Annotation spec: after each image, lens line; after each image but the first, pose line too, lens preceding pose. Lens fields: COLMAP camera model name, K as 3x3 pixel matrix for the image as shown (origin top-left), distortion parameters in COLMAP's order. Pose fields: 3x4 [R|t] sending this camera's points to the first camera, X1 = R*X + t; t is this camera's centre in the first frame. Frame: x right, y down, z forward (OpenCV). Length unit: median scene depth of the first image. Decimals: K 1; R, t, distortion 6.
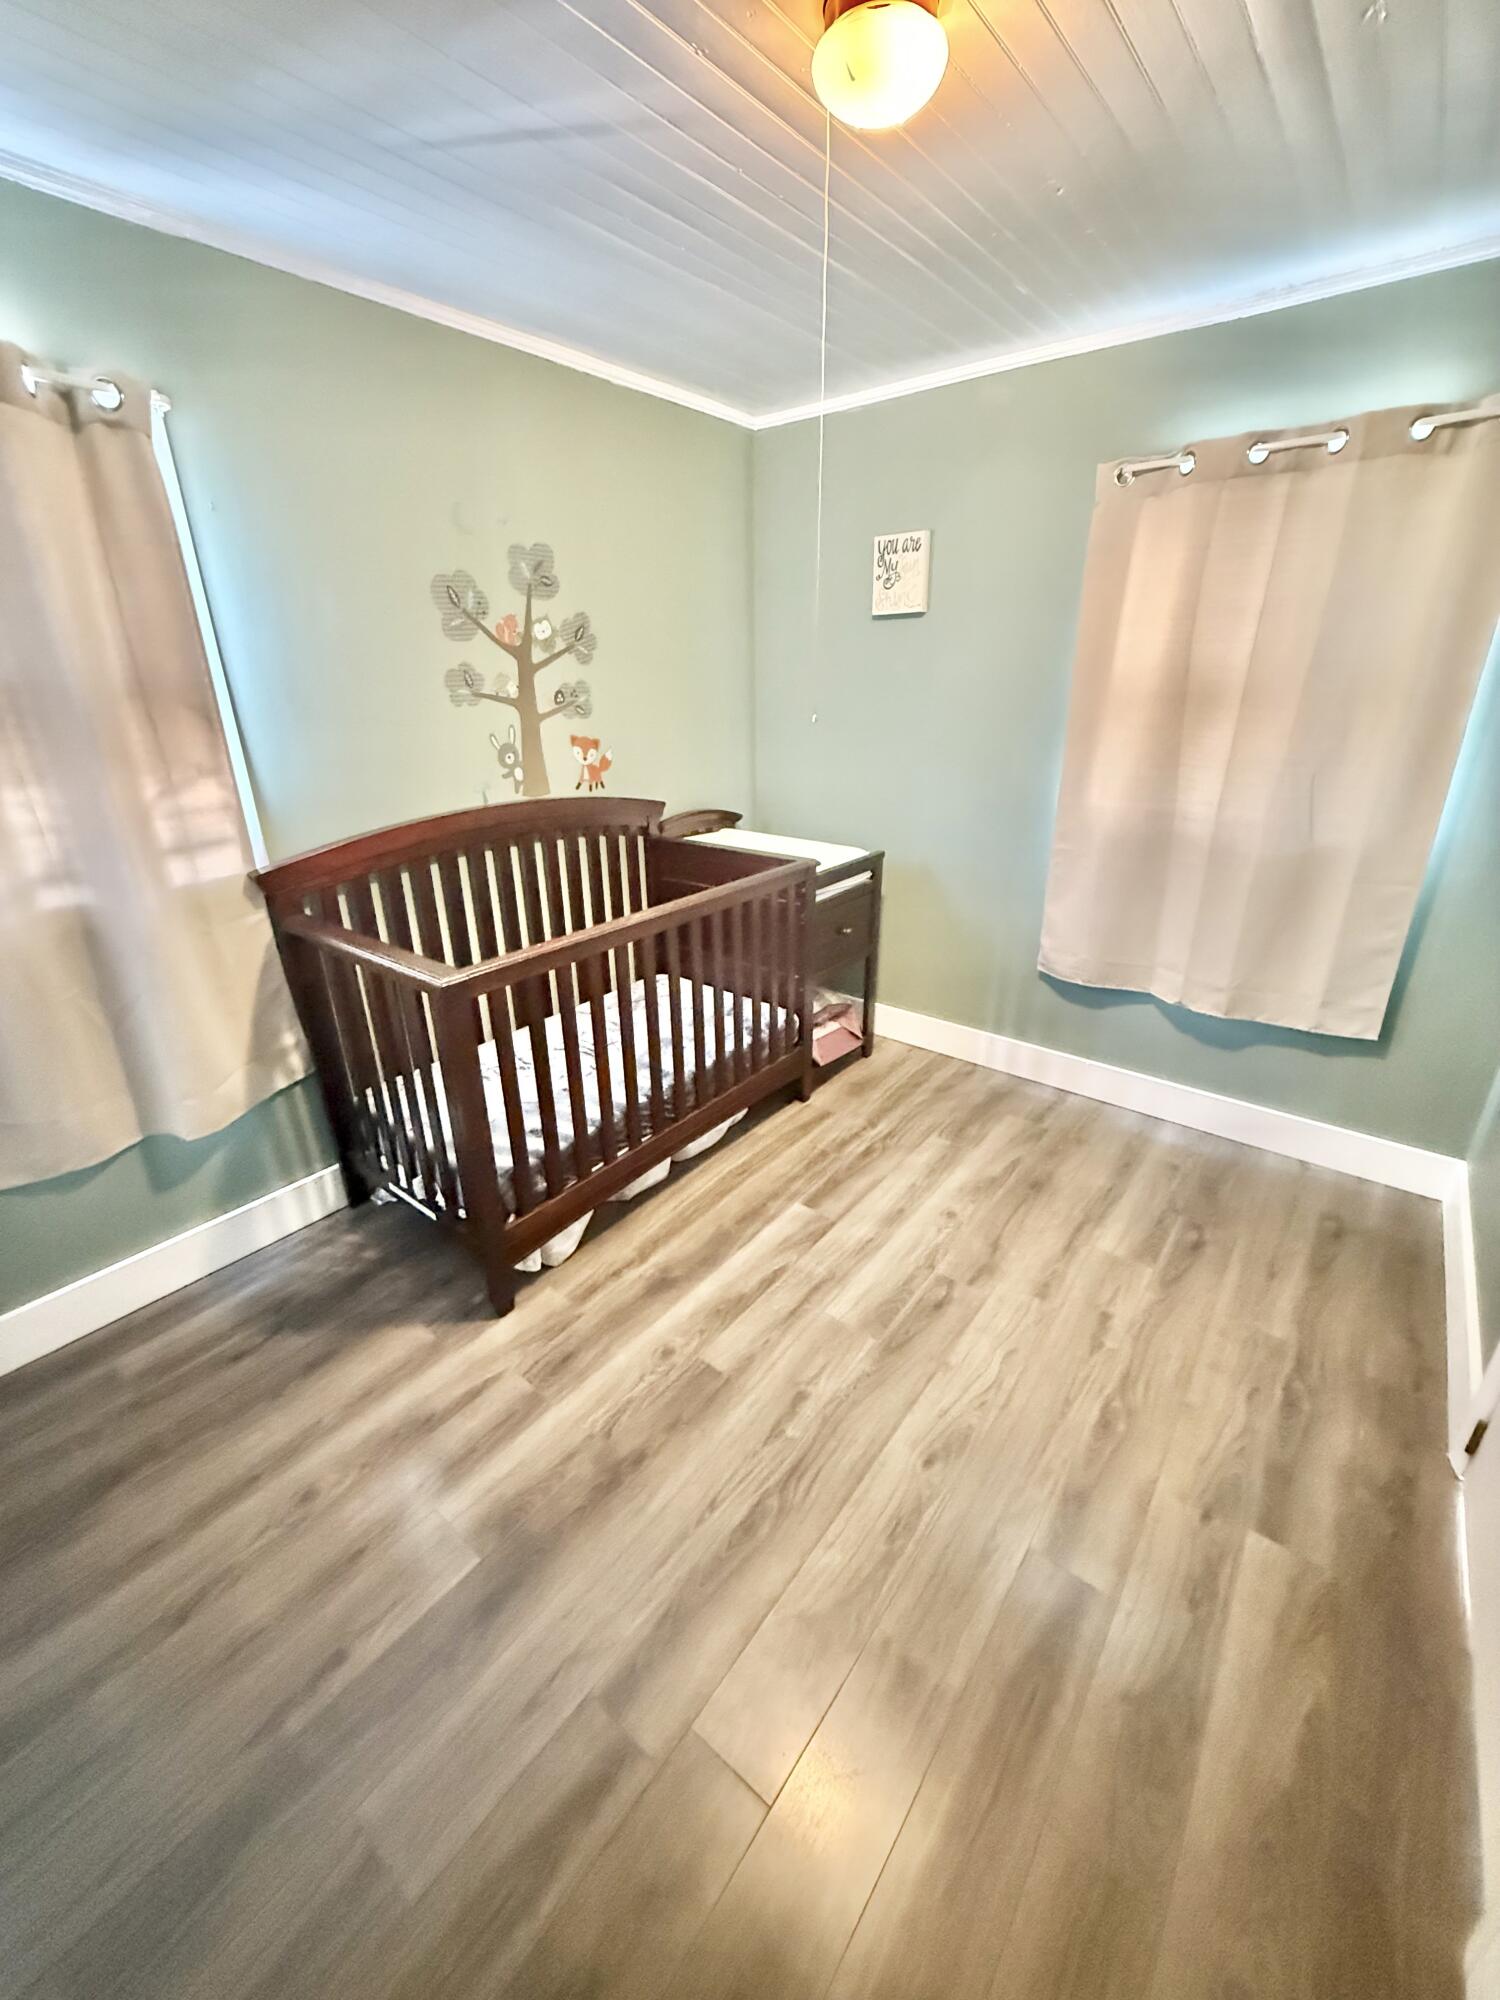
lens RADIAL K [[792.7, 0, 750.7], [0, 792.7, 1002.1], [0, 0, 1]] dist [0.000457, -0.000125]
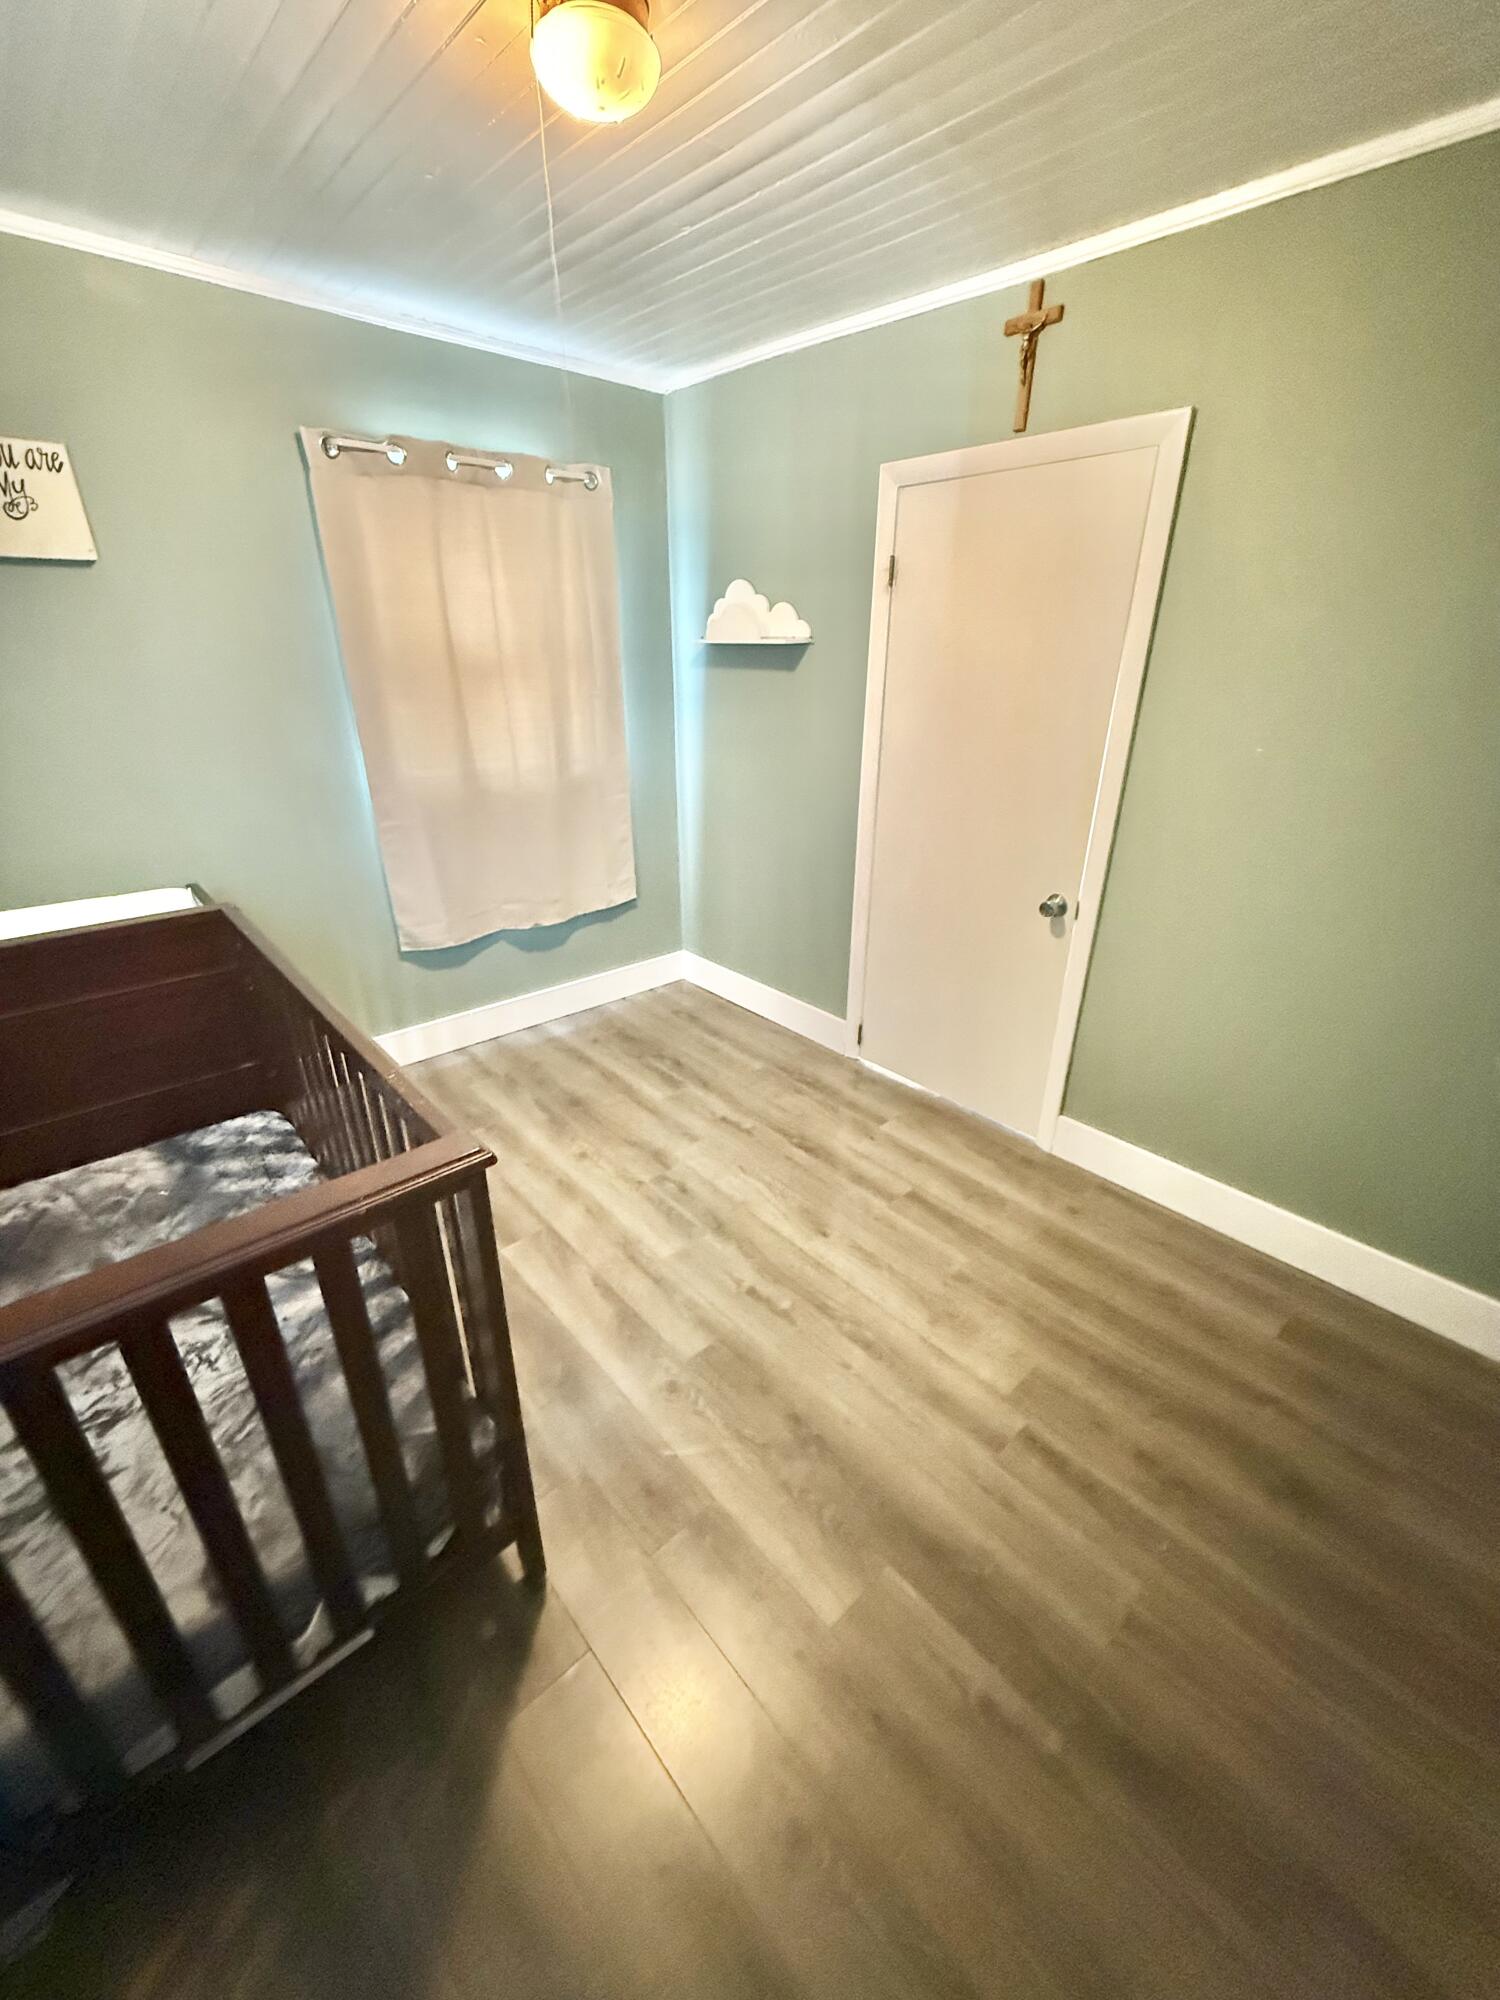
lens RADIAL K [[792.7, 0, 750.7], [0, 792.7, 1002.1], [0, 0, 1]] dist [0.000457, -0.000125]
pose [[0.167776, -0.396227, 0.902693, -0.715420], [0.371122, 0.873696, 0.314522, -0.201168], [-0.913302, 0.282240, 0.293634, 0.492489]]
